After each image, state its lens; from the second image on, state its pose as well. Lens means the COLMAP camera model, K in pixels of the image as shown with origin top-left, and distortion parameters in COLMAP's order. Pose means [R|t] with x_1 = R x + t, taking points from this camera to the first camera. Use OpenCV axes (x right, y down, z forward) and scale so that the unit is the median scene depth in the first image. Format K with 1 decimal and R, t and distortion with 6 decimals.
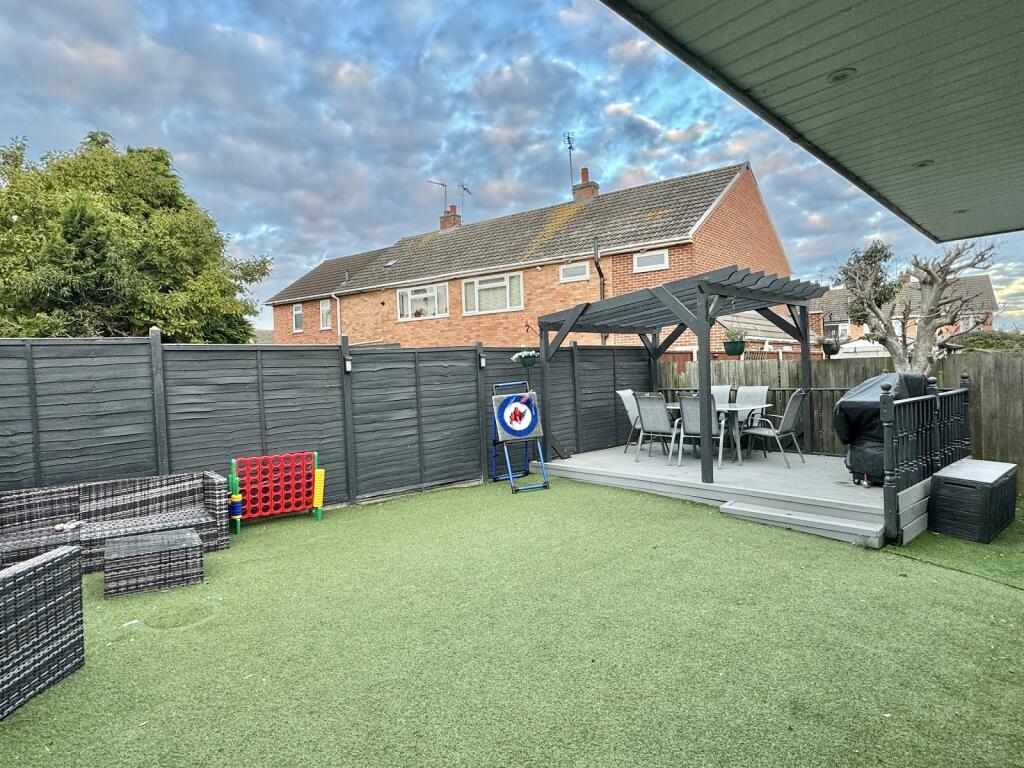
lens RADIAL K [[558.0, 0, 511.3], [0, 558.0, 385.6], [0, 0, 1]] dist [0.002262, 0.000385]
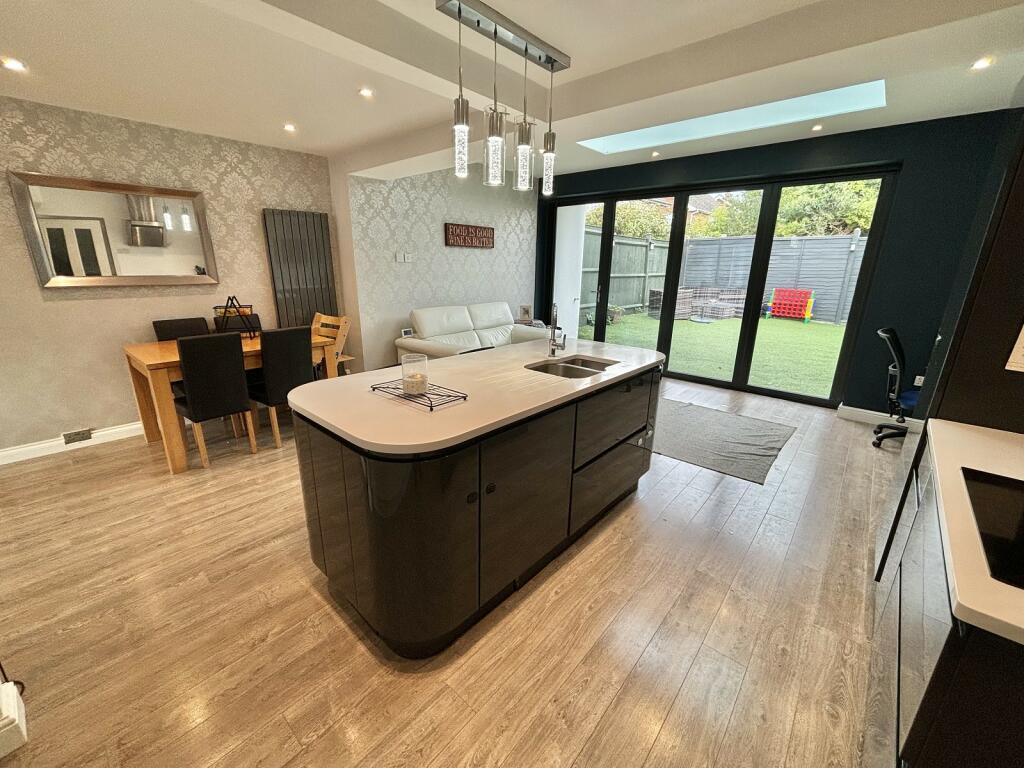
lens RADIAL K [[416.6, 0, 511.2], [0, 416.6, 384.3], [0, 0, 1]] dist [-0.000594, -0.001239]
pose [[0.058362, 0.309438, -0.949127, 0.742844], [-0.037288, 0.950760, 0.307677, 0.009727], [0.997599, 0.017435, 0.067027, -0.136456]]
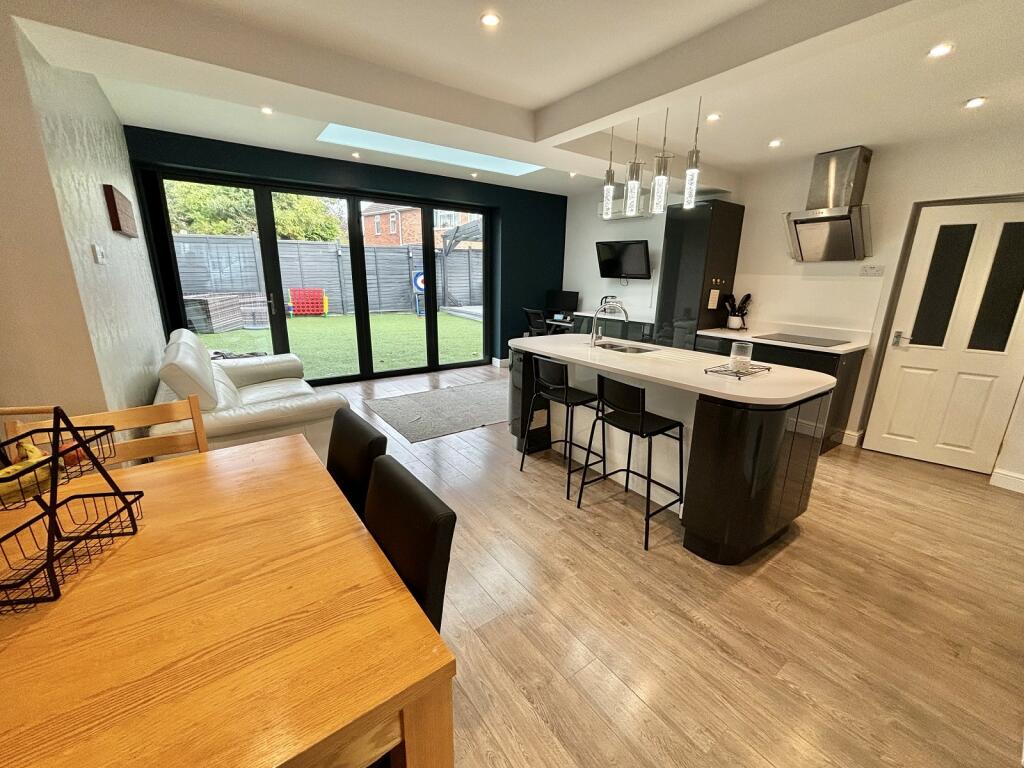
lens RADIAL K [[416.6, 0, 511.4], [0, 416.6, 386.1], [0, 0, 1]] dist [-0.000594, -0.001239]
pose [[0.986759, 0.087514, -0.136555, 0.460725], [-0.051929, 0.968086, 0.245178, 0.026137], [0.153654, -0.234841, 0.959813, -0.435349]]
